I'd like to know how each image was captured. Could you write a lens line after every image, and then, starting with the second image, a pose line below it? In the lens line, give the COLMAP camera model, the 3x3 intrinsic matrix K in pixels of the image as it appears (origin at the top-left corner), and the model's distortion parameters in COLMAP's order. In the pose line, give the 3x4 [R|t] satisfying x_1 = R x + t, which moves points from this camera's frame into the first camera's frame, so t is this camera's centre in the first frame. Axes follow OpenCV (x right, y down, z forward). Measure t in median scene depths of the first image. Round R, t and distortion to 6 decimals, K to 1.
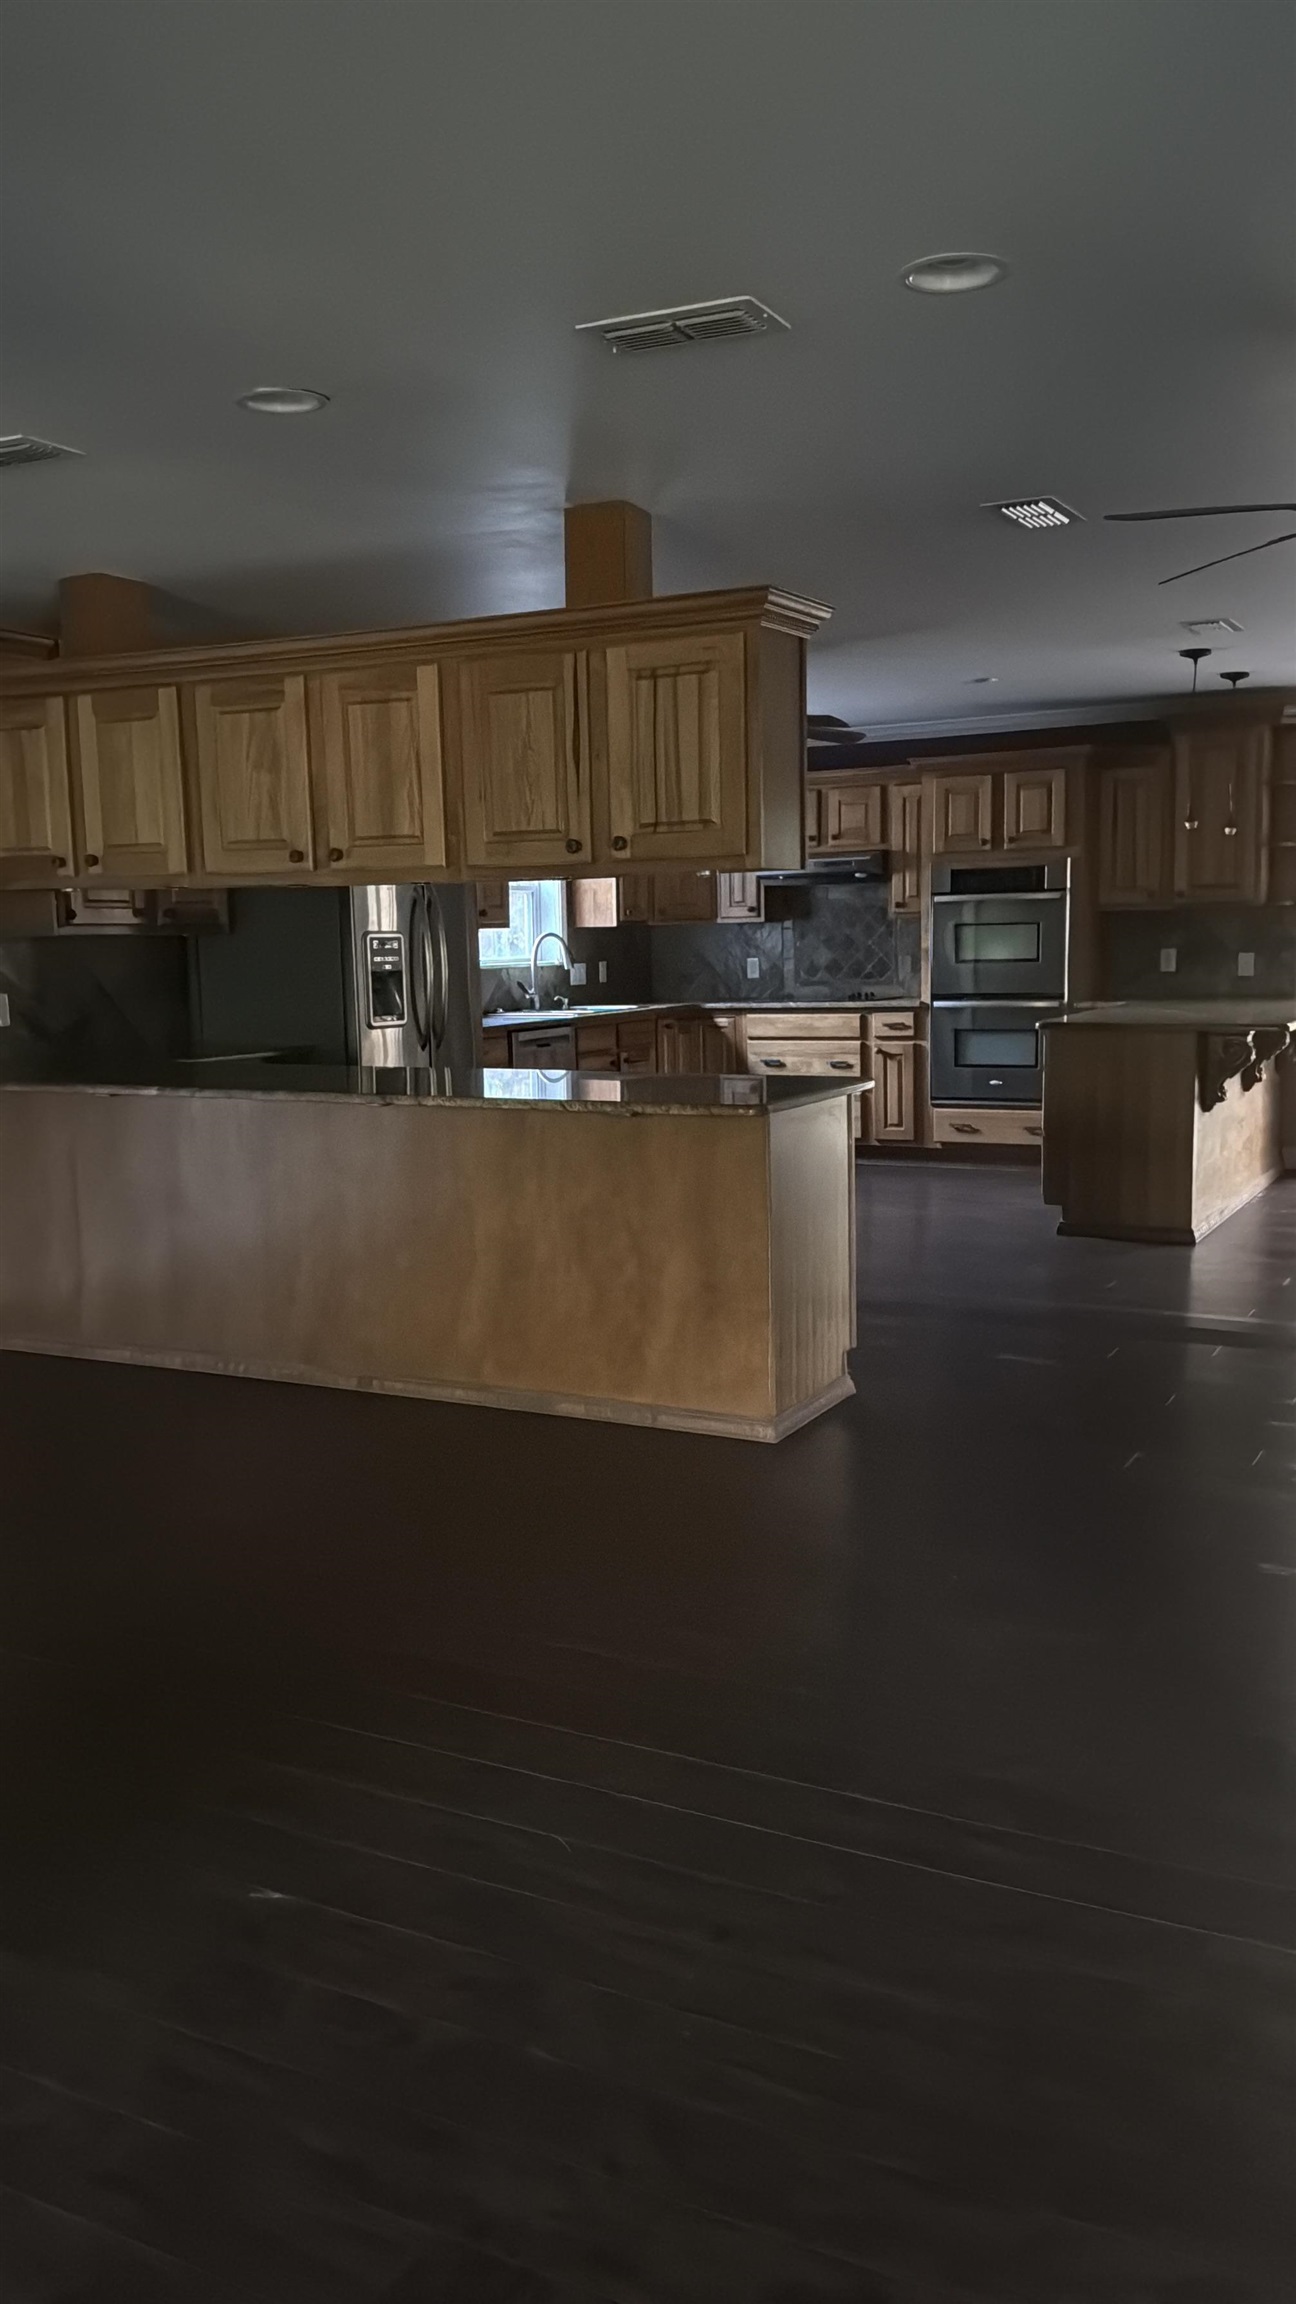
lens RADIAL K [[1826.8, 0, 638.1], [0, 1826.8, 1164.3], [0, 0, 1]] dist [0.203676, -0.421325]
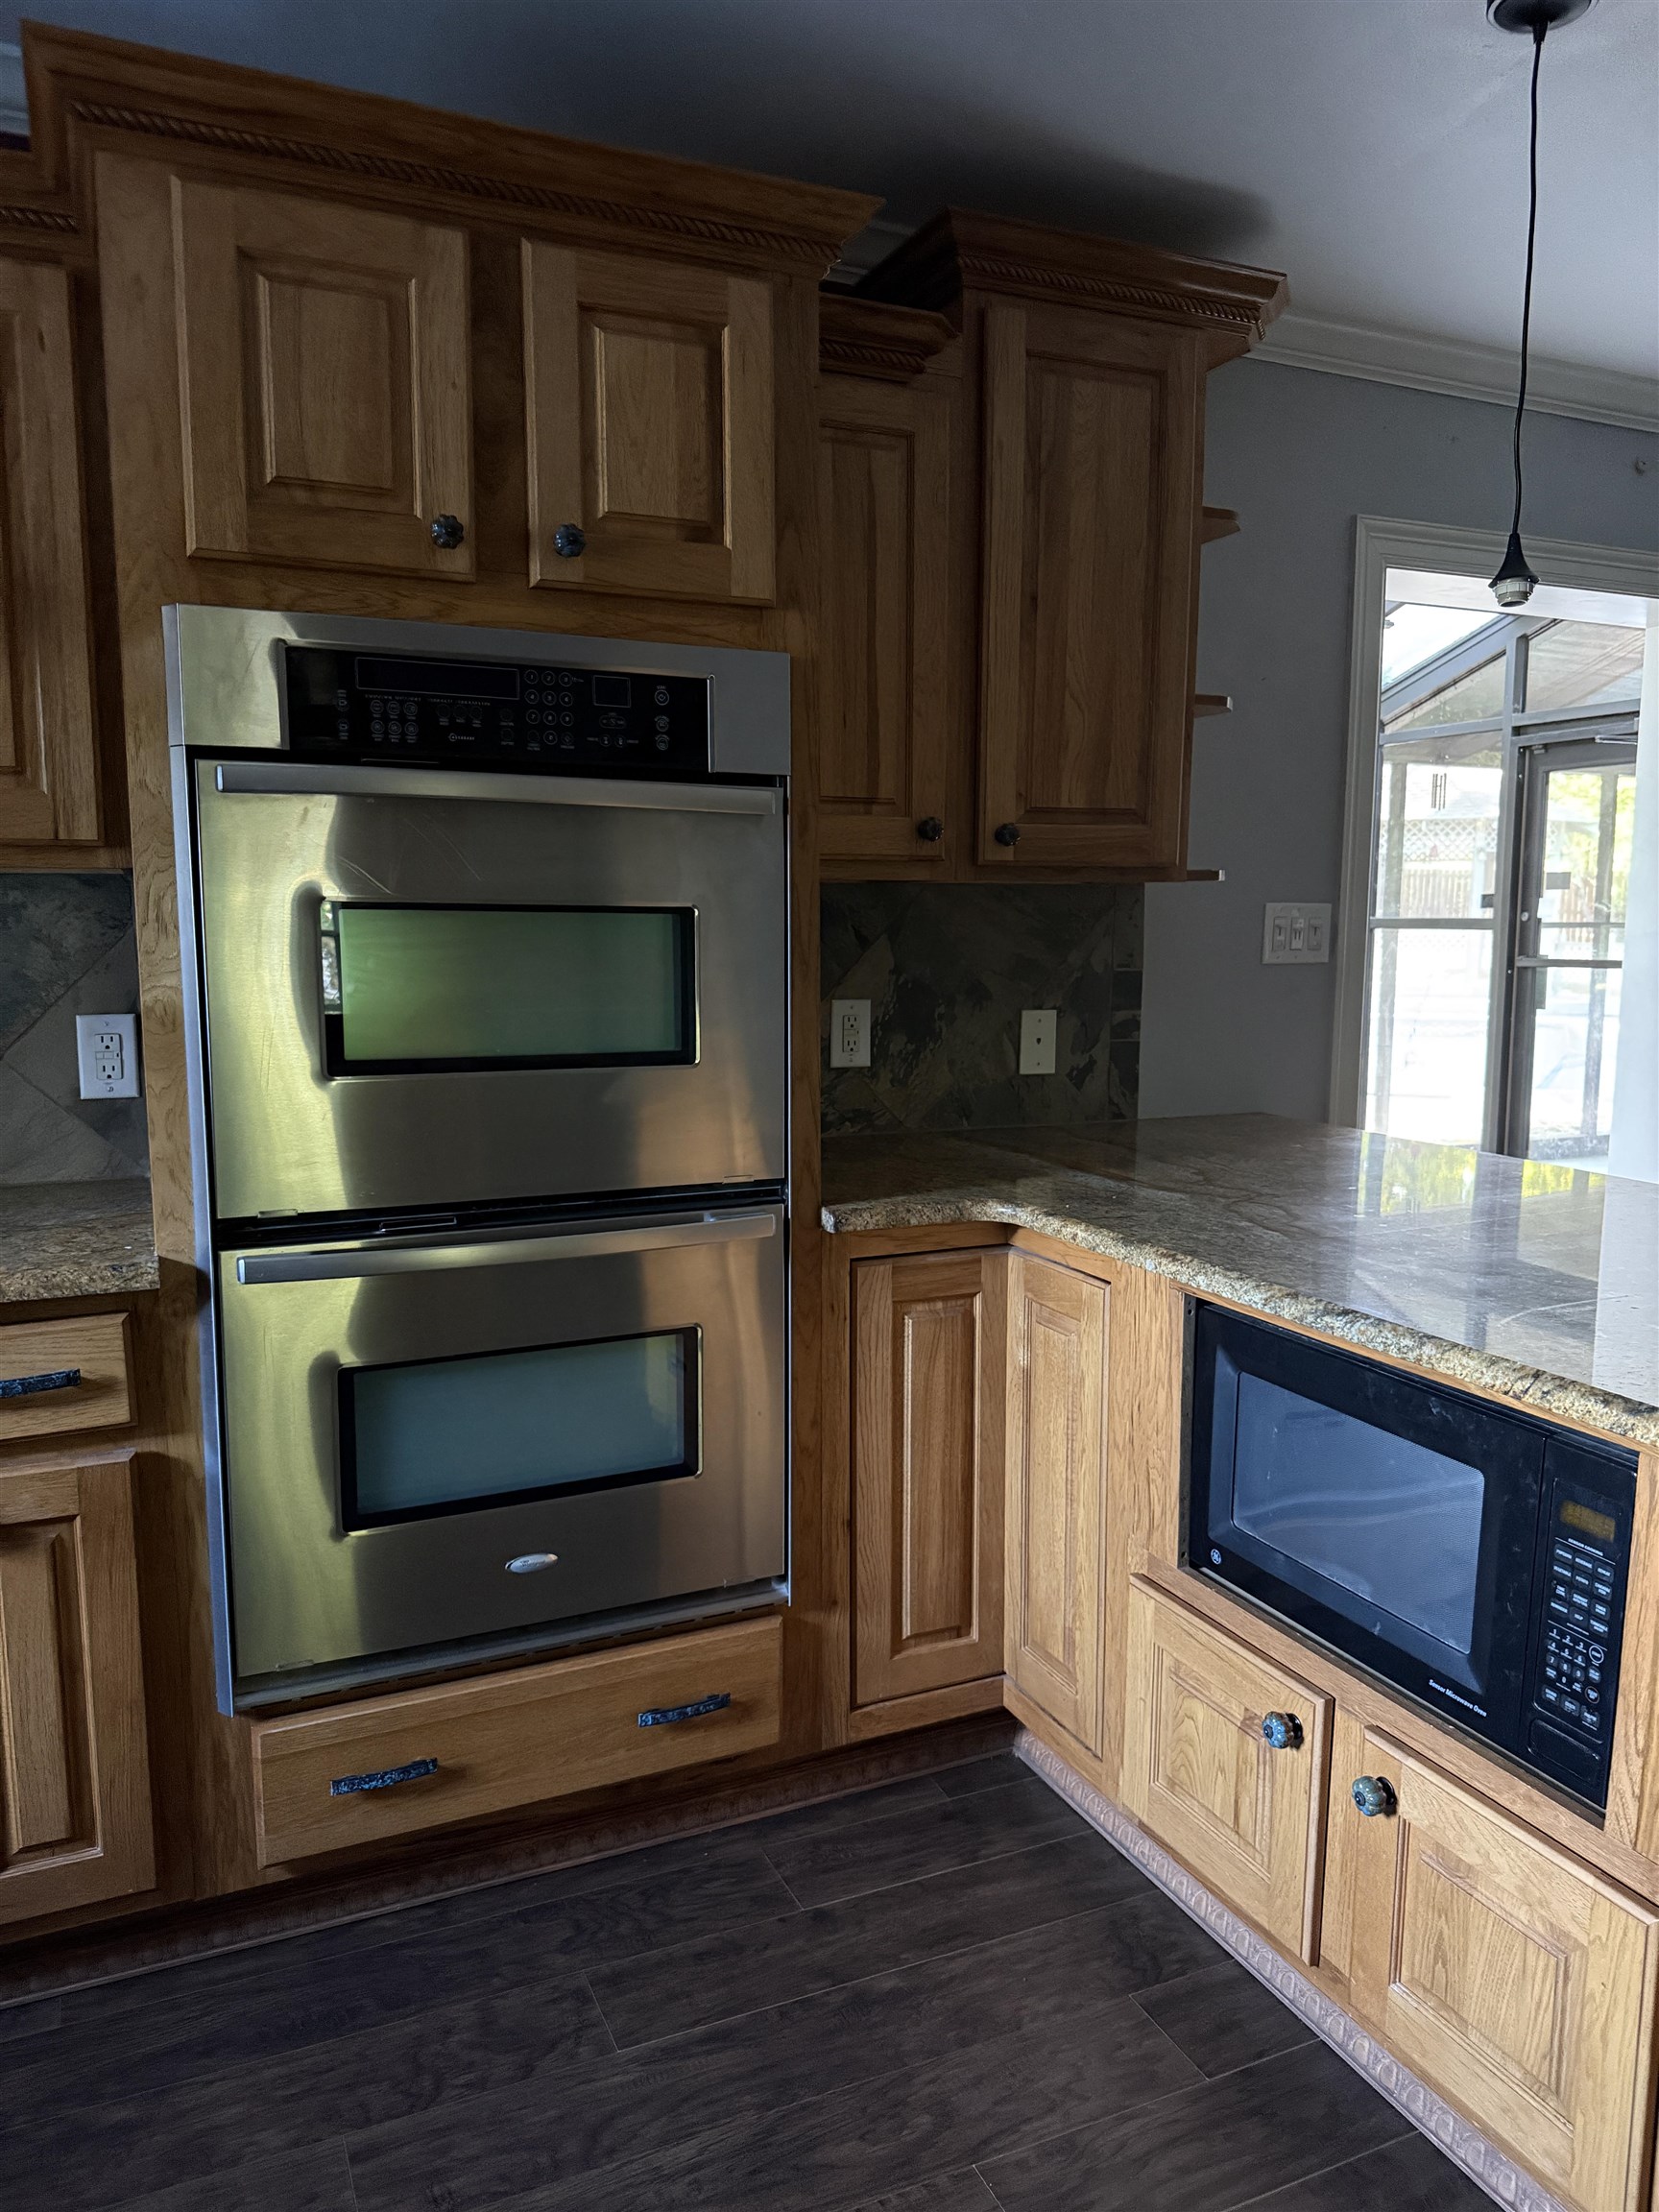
lens RADIAL K [[1558.0, 0, 818.6], [0, 1558.0, 1113.7], [0, 0, 1]] dist [0.179754, -0.342994]
pose [[0.611105, -0.077878, 0.787709, 0.057054], [0.088023, 0.995662, 0.030149, -0.103574], [-0.786640, 0.050912, 0.615309, 0.821970]]
